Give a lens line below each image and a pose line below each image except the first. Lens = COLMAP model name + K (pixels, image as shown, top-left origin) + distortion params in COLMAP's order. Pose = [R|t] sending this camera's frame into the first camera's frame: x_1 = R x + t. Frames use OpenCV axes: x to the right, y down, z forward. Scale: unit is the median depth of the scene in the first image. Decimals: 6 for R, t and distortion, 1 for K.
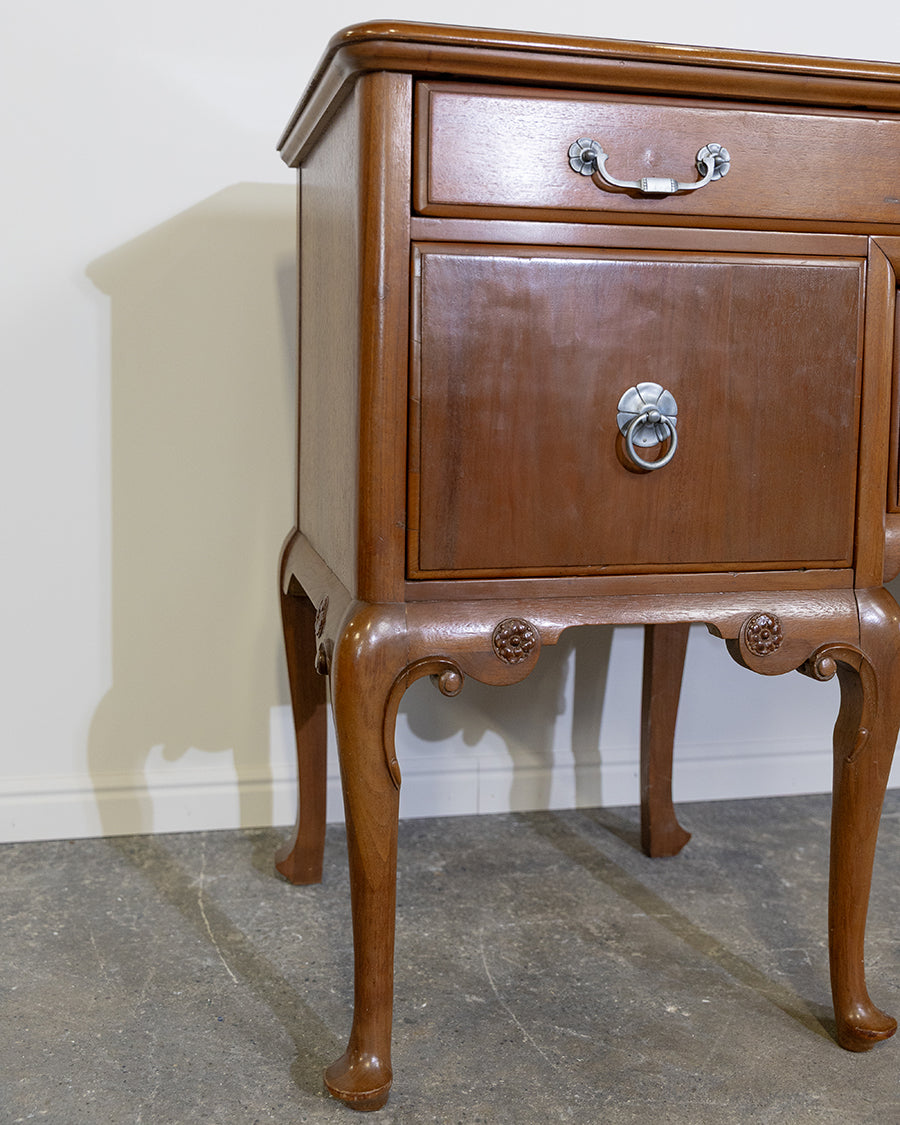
lens RADIAL K [[1266.9, 0, 463.0], [0, 1266.9, 475.8], [0, 0, 1]] dist [-0.002124, 0.000000]
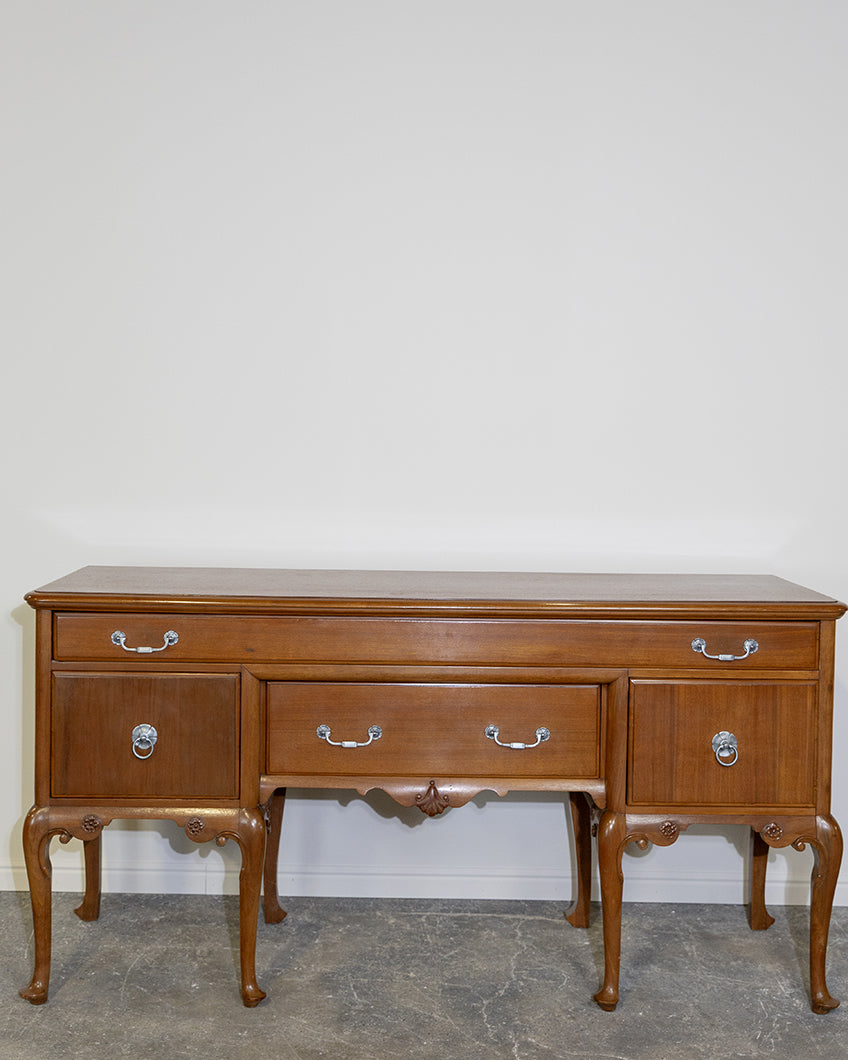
lens RADIAL K [[1321.6, 0, 404.8], [0, 1321.6, 481.4], [0, 0, 1]] dist [0.010552, 0.000000]
pose [[0.974555, 0.009166, -0.223962, 1.191921], [-0.018992, 0.998947, -0.041758, -0.439823], [0.223344, 0.044949, 0.973703, -1.430576]]
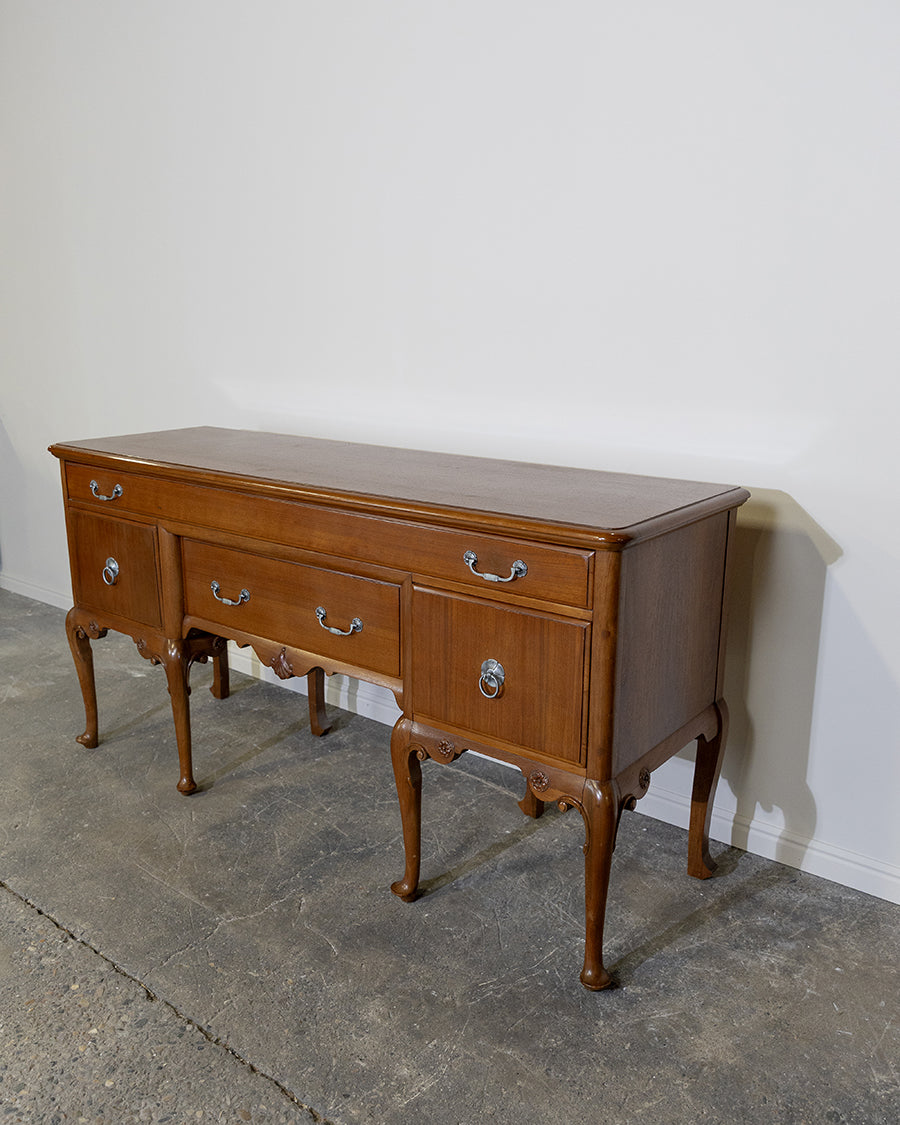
lens RADIAL K [[966.1, 0, 456.9], [0, 966.1, 564.3], [0, 0, 1]] dist [0.000865, -0.020058]
pose [[0.626616, 0.184513, -0.757171, 2.387289], [-0.058752, 0.979988, 0.190188, -0.538406], [0.777110, -0.074690, 0.624917, 0.159854]]
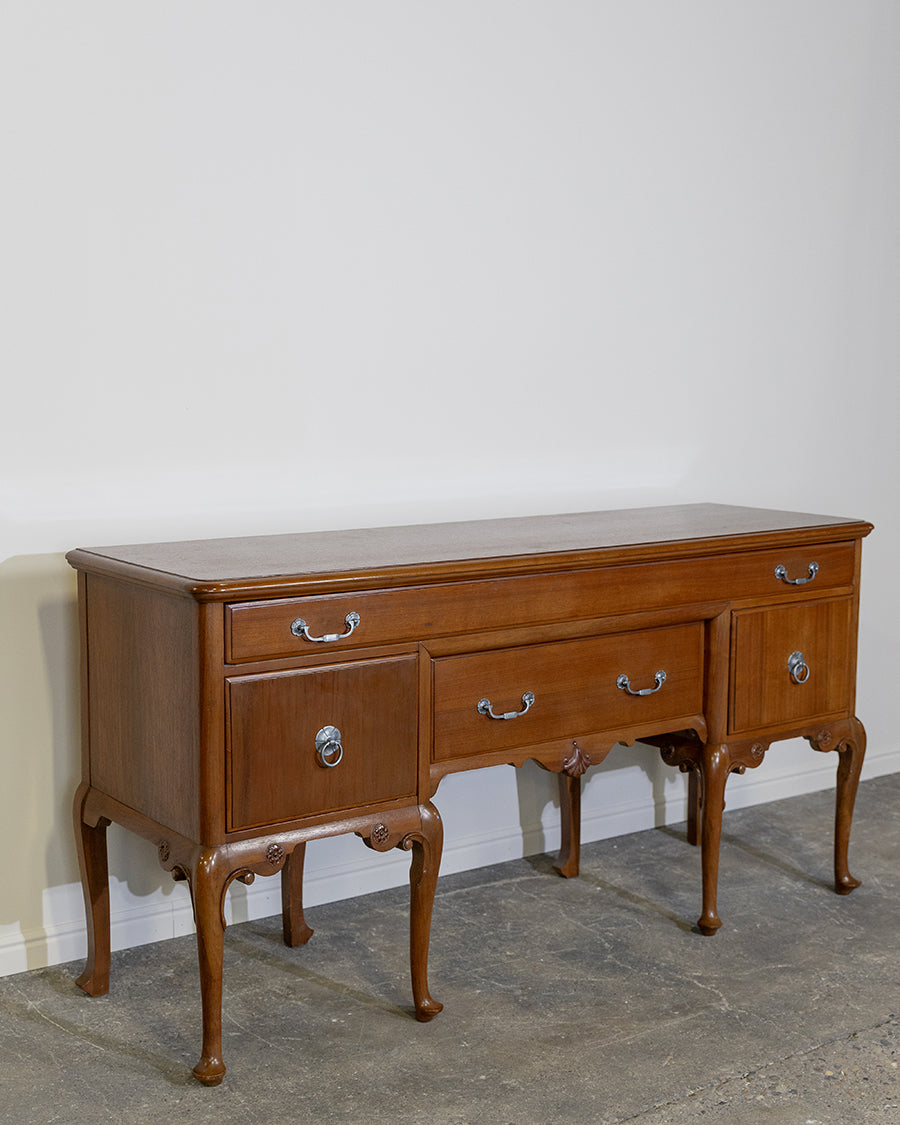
lens RADIAL K [[1580.8, 0, 451.1], [0, 1580.8, 559.3], [0, 0, 1]] dist [0.000011, 0.000000]
pose [[0.917885, -0.059664, 0.392336, -0.659424], [0.039251, 0.997435, 0.059855, -0.482054], [-0.394901, -0.039541, 0.917872, -1.444797]]
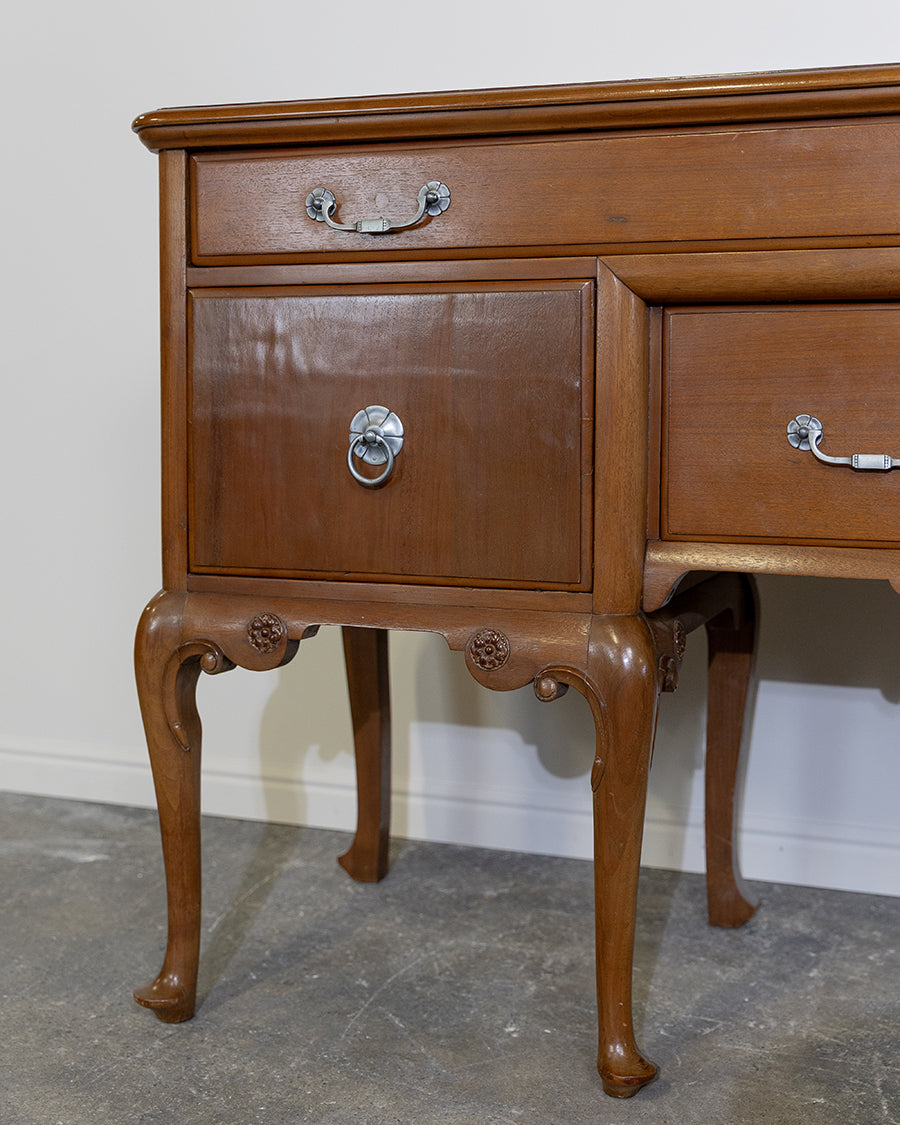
lens RADIAL K [[1580.8, 0, 452.5], [0, 1580.8, 502.4], [0, 0, 1]] dist [0.000011, 0.000000]
pose [[0.830455, 0.029034, -0.556329, 0.915004], [-0.037675, 0.999282, -0.004088, 0.011920], [0.555811, 0.024355, 0.830952, -0.086665]]
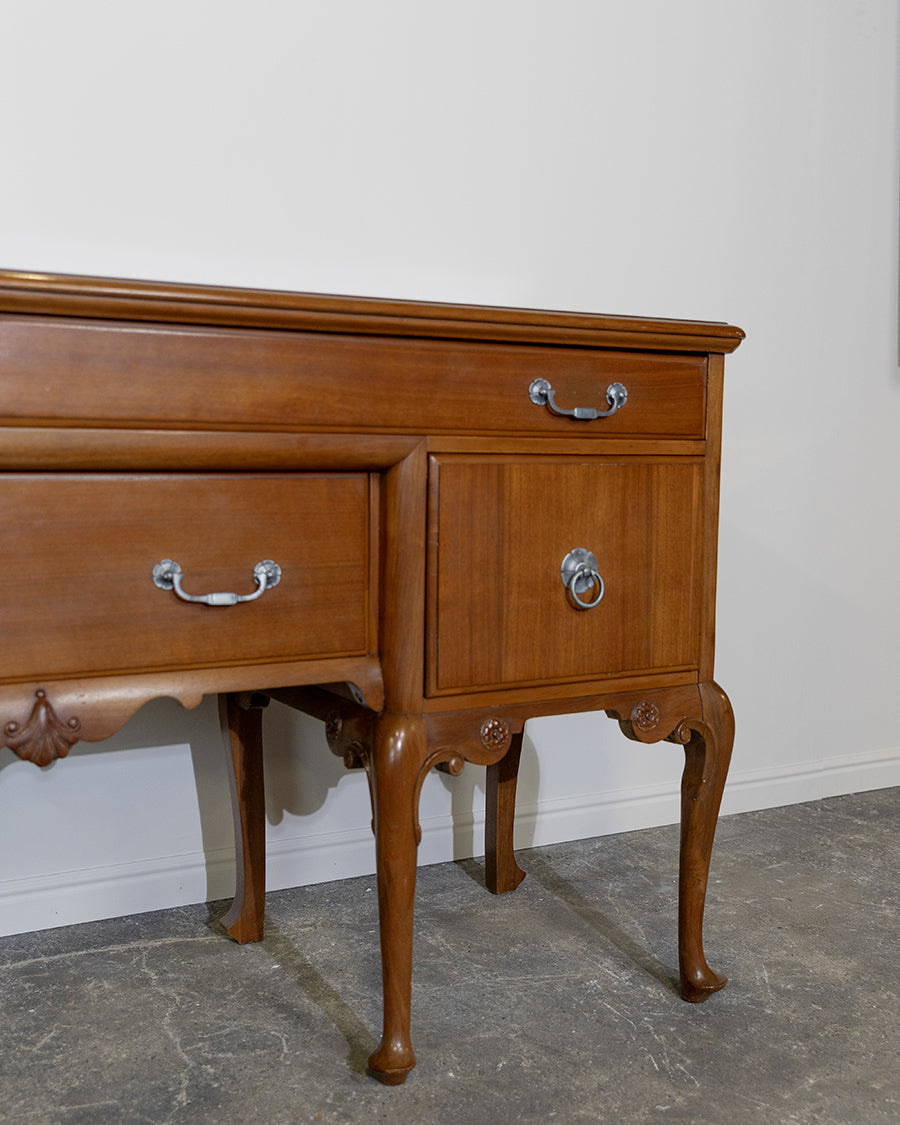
lens RADIAL K [[1266.9, 0, 451.8], [0, 1266.9, 559.6], [0, 0, 1]] dist [-0.002124, 0.000000]
pose [[0.956026, -0.026556, 0.292076, 0.695107], [0.023652, 0.999630, 0.013470, -0.086379], [-0.292326, -0.005970, 0.956300, -0.057047]]
